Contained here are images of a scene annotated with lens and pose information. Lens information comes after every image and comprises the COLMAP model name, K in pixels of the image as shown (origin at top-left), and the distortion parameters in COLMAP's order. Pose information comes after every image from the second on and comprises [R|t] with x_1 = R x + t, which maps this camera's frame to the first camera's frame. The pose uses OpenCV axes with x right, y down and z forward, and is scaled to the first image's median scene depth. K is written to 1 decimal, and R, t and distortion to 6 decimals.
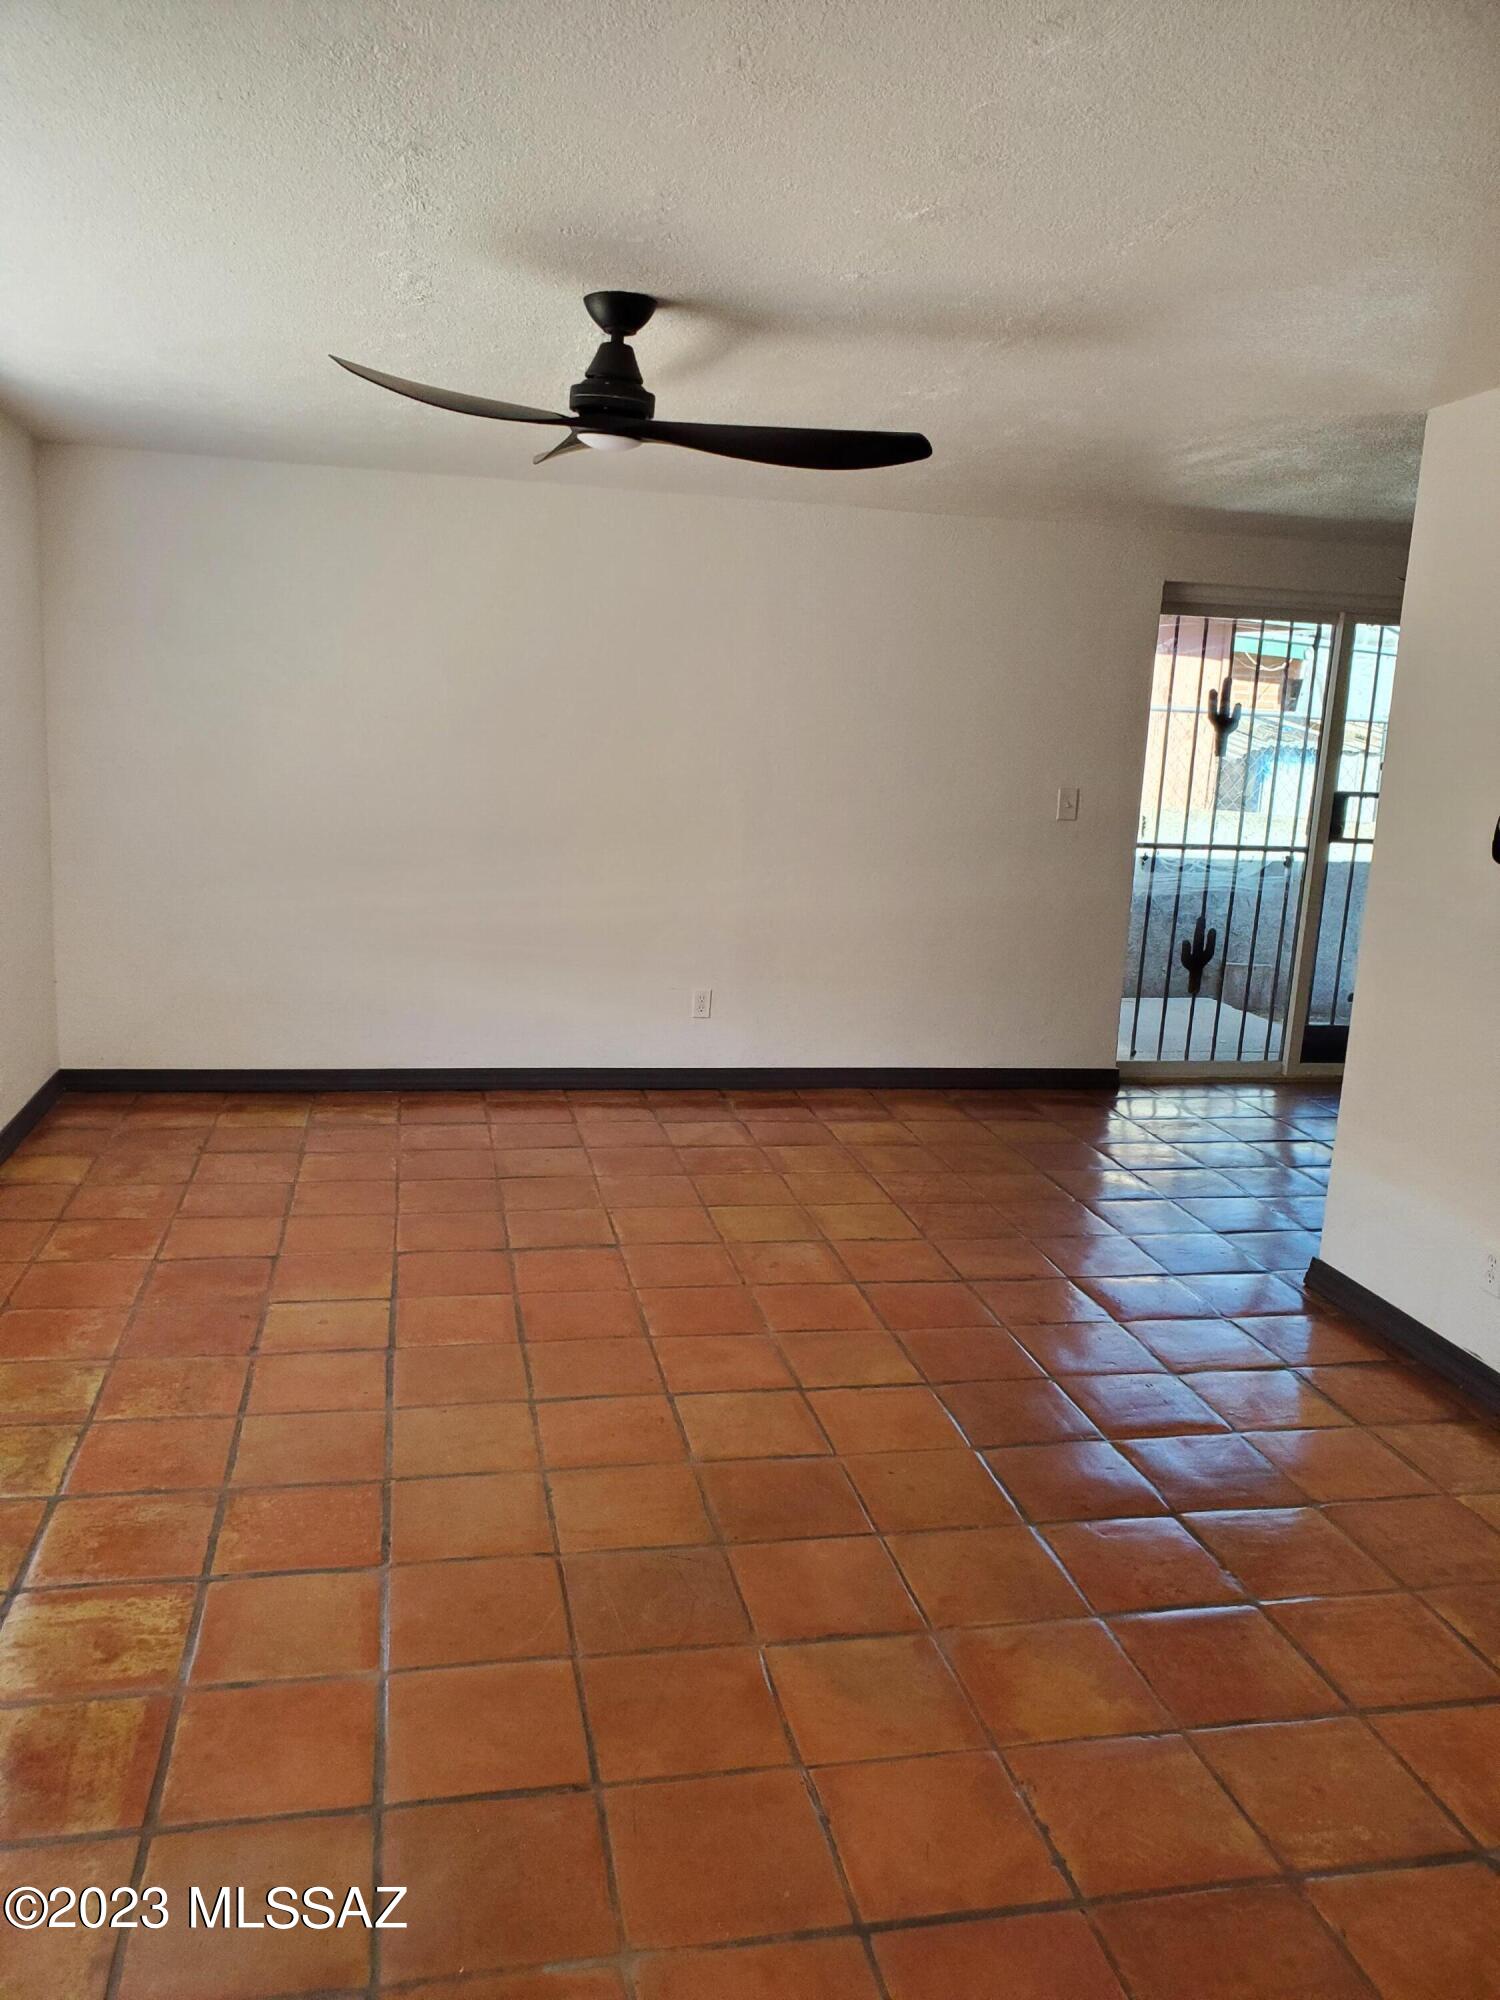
lens RADIAL K [[1555.1, 0, 750.0], [0, 1555.1, 1000.0], [0, 0, 1]] dist [0.063411, -0.096873]
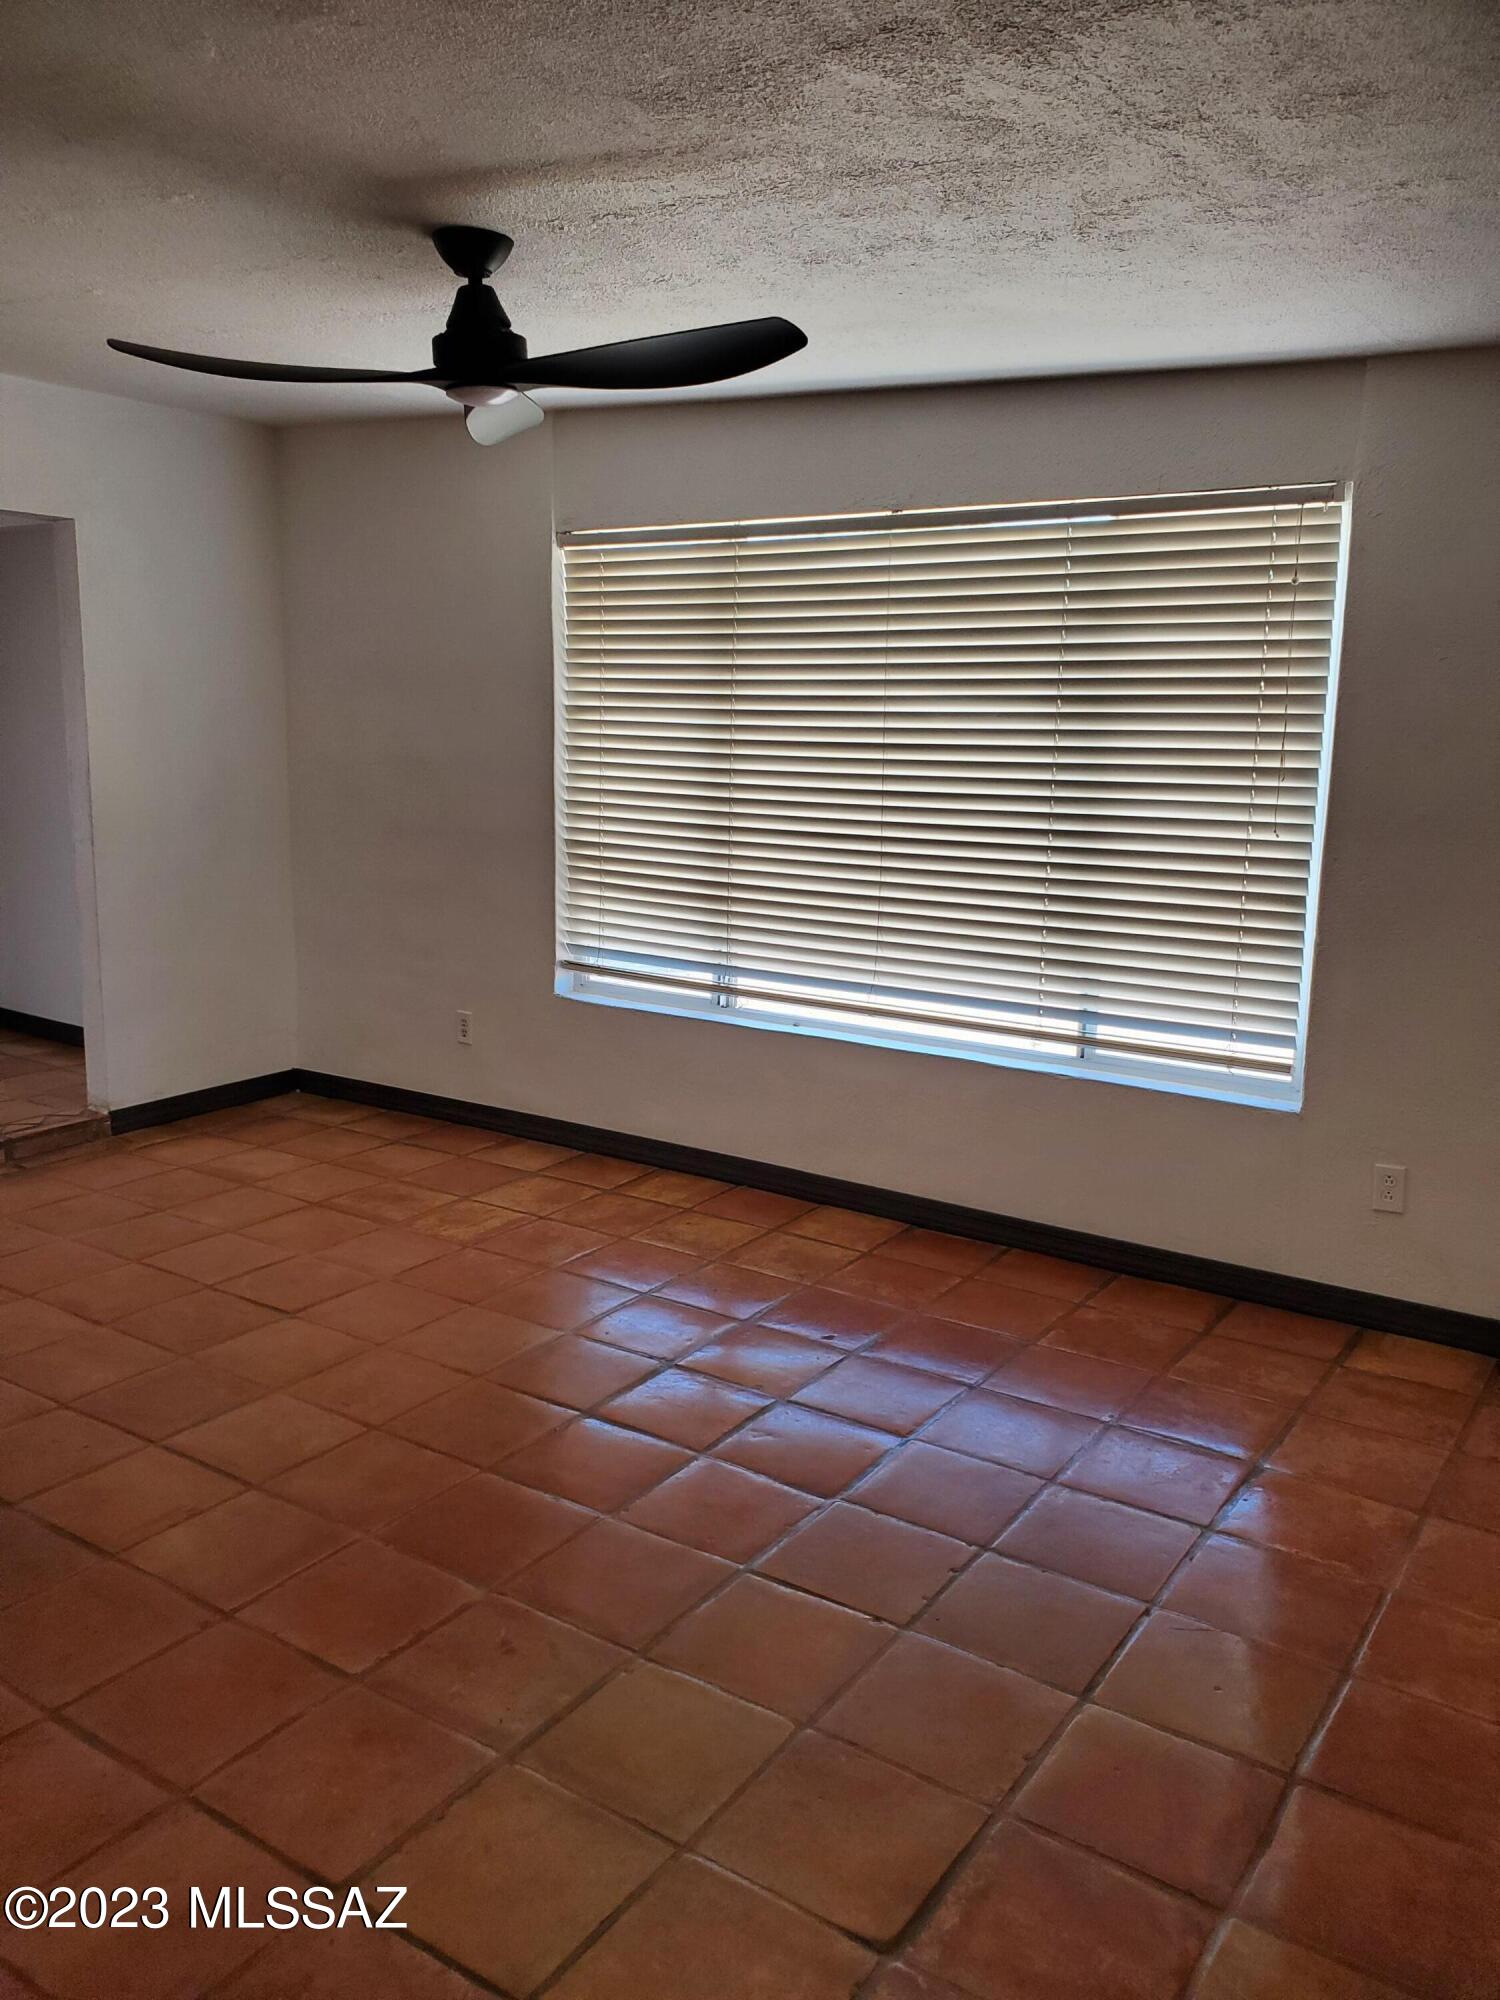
lens RADIAL K [[1555.1, 0, 750.0], [0, 1555.1, 1000.0], [0, 0, 1]] dist [0.063411, -0.096873]
pose [[-0.717526, 0.051360, -0.694636, 0.393035], [-0.197641, 0.941275, 0.273750, -0.261629], [0.667904, 0.333711, -0.665238, 1.593054]]
